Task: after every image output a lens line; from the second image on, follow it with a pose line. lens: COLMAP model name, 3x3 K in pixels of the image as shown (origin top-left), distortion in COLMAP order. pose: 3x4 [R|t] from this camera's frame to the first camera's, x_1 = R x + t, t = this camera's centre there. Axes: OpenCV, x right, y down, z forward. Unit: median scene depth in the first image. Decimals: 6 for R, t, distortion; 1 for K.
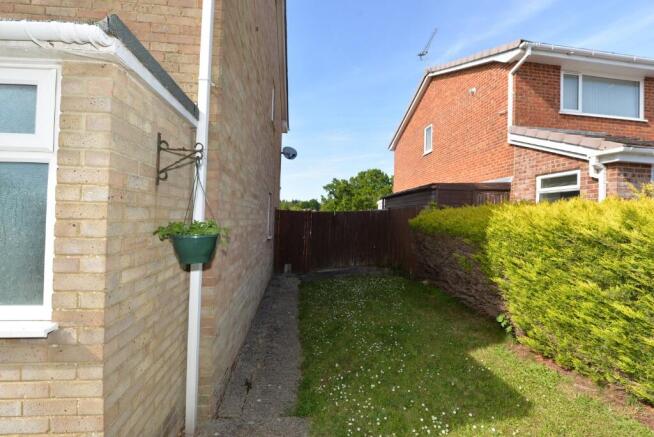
lens RADIAL K [[267.6, 0, 326.9], [0, 267.6, 218.4], [0, 0, 1]] dist [-0.018273, 0.000315]
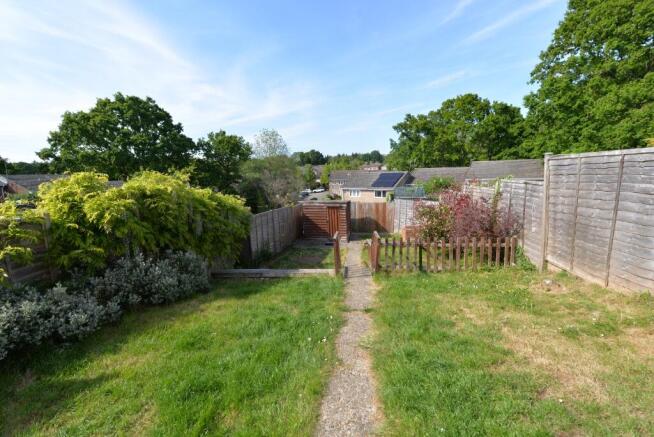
lens RADIAL K [[267.6, 0, 326.0], [0, 267.6, 218.4], [0, 0, 1]] dist [-0.018273, 0.000315]
pose [[0.972997, -0.014215, -0.230380, -0.027566], [0.052424, 0.985628, 0.160592, 0.005929], [0.224786, -0.168333, 0.959758, 0.187967]]
